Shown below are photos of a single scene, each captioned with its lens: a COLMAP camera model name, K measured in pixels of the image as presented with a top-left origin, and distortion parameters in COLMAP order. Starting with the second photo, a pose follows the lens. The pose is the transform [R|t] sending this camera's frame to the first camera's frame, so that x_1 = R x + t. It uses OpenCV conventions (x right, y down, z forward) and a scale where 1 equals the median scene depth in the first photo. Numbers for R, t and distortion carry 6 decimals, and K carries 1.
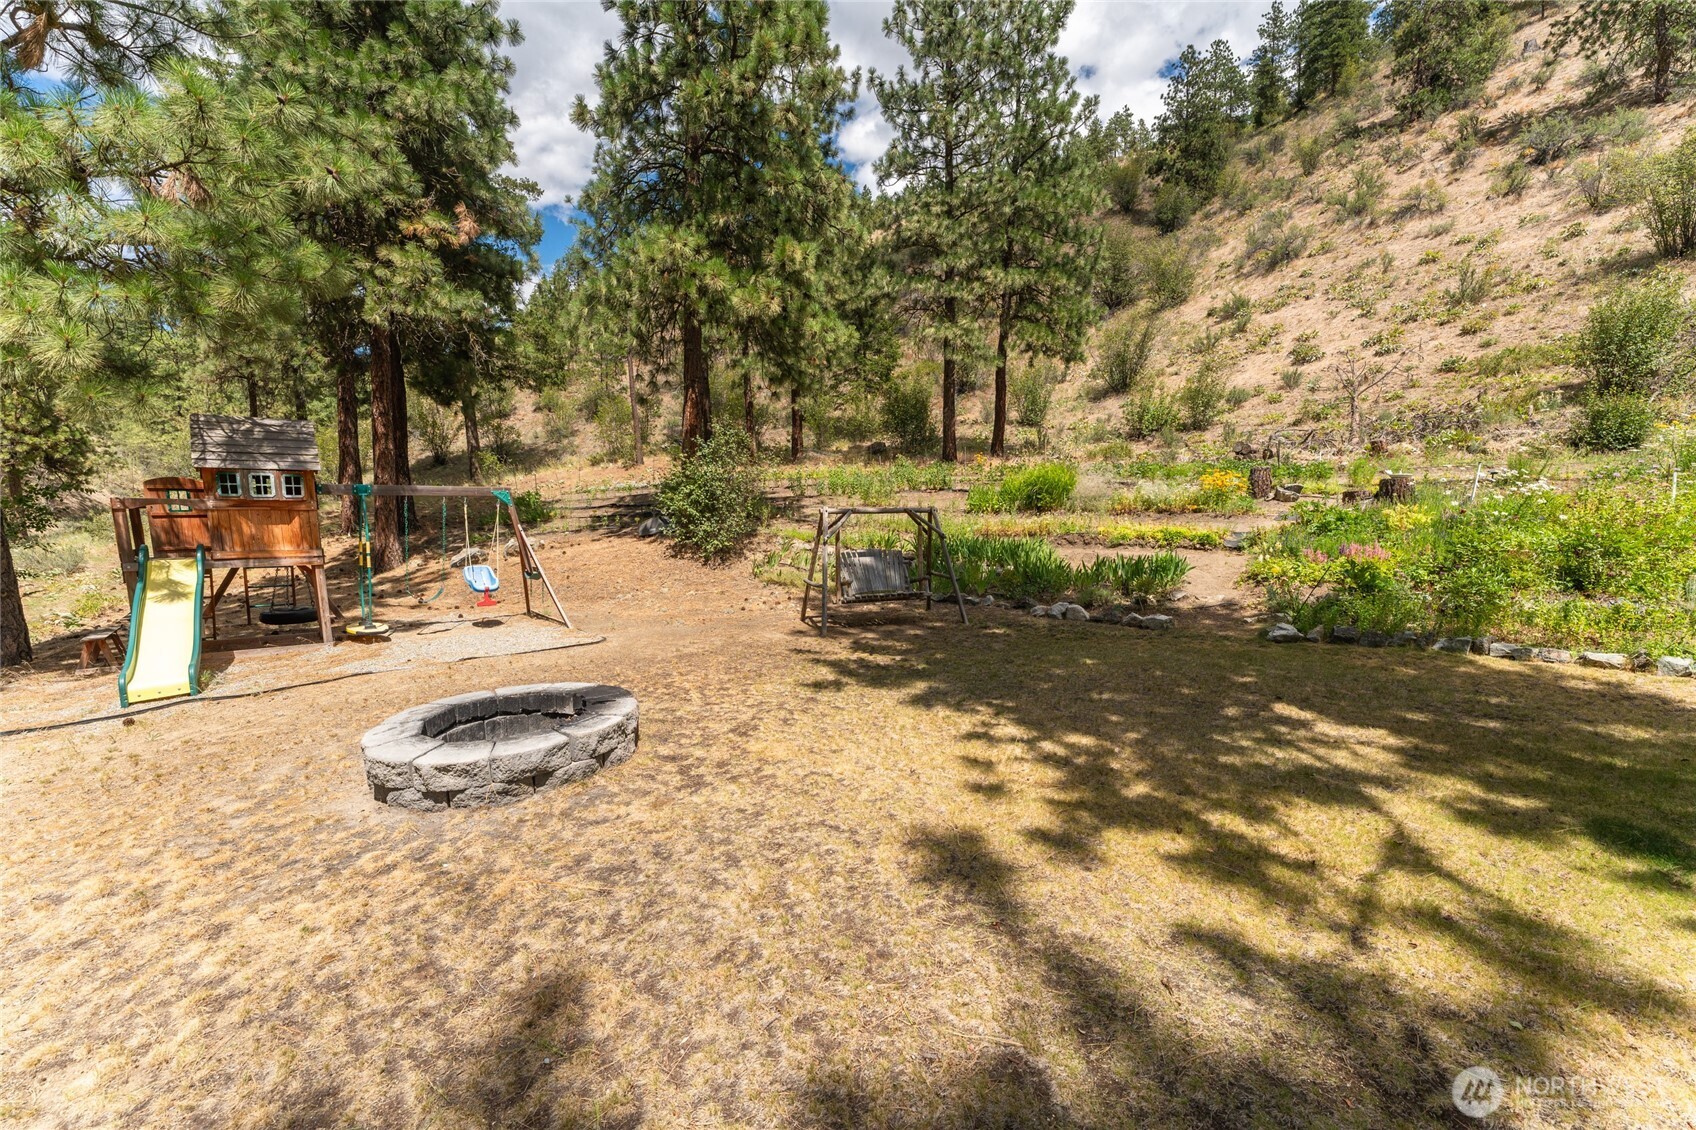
lens RADIAL K [[682.5, 0, 848.7], [0, 682.5, 563.1], [0, 0, 1]] dist [0.000229, 0.000495]
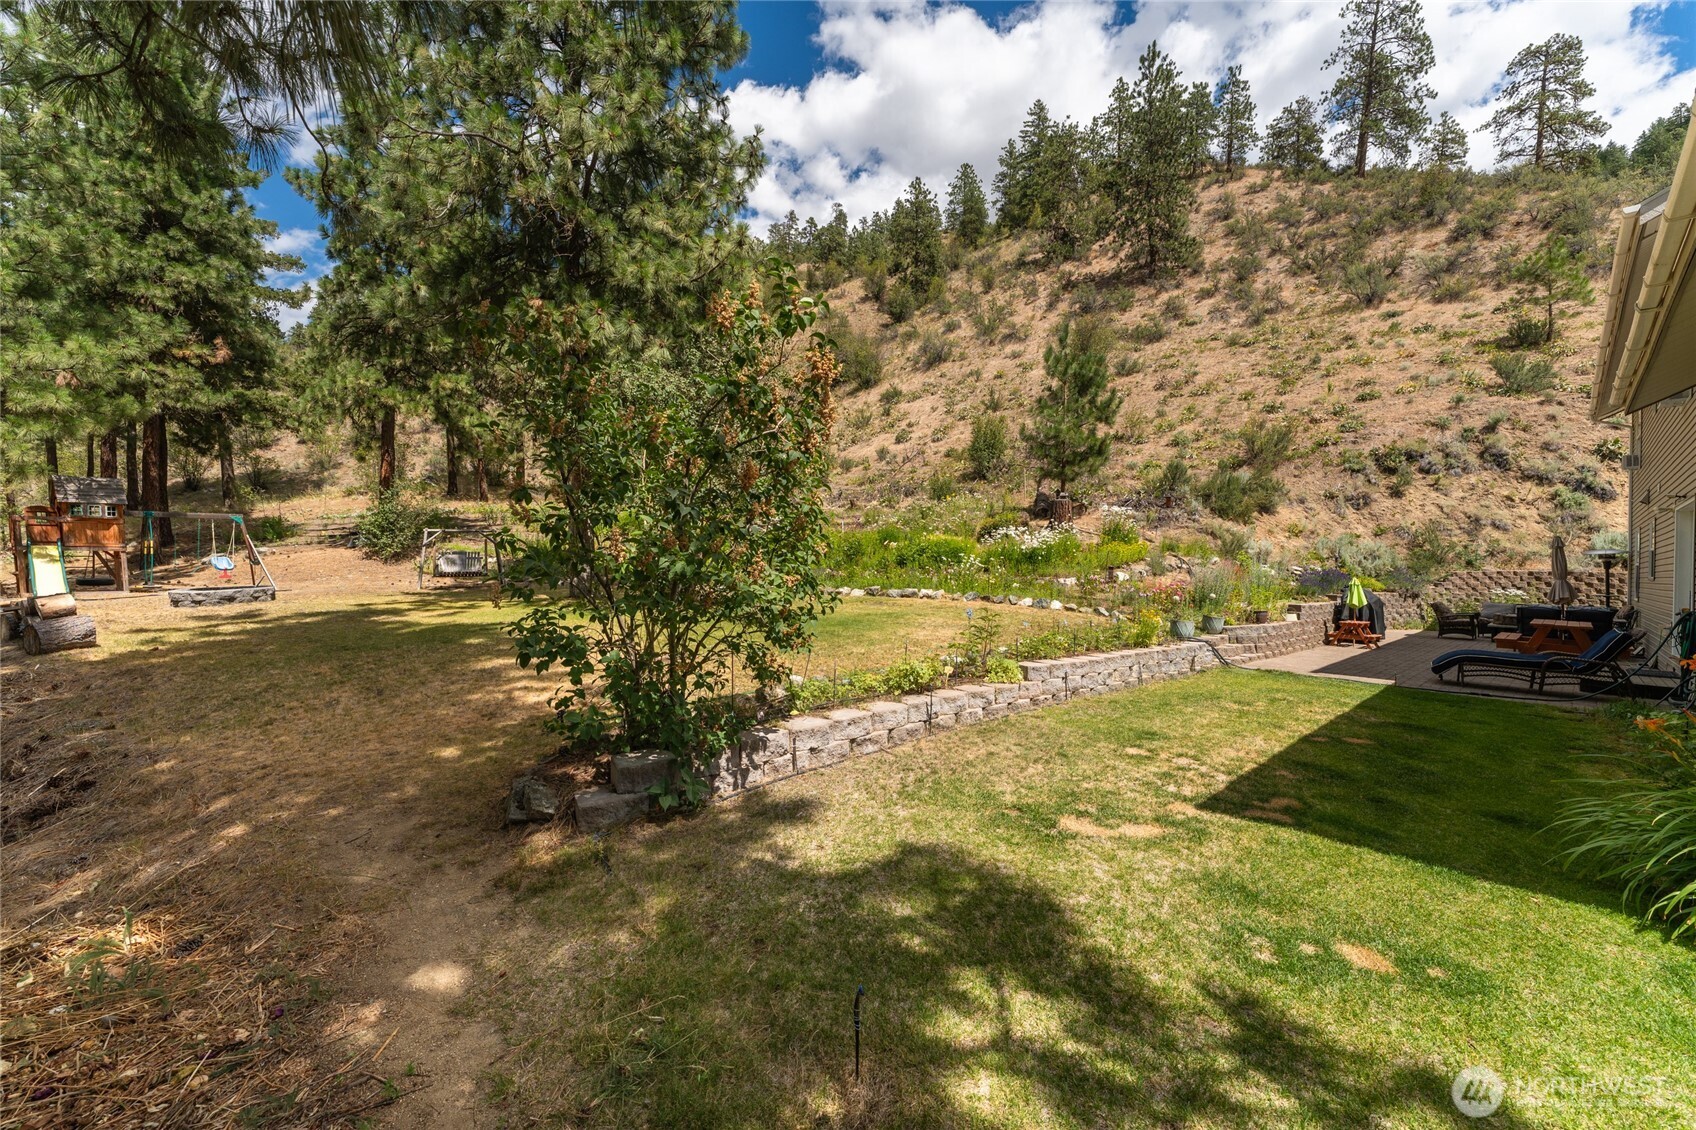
lens RADIAL K [[682.5, 0, 849.8], [0, 682.5, 565.6], [0, 0, 1]] dist [0.000229, 0.000495]
pose [[0.972938, 0.008341, 0.230914, 0.469253], [0.002685, 0.998873, -0.047395, 0.082927], [-0.231049, 0.046733, 0.971819, -0.808468]]
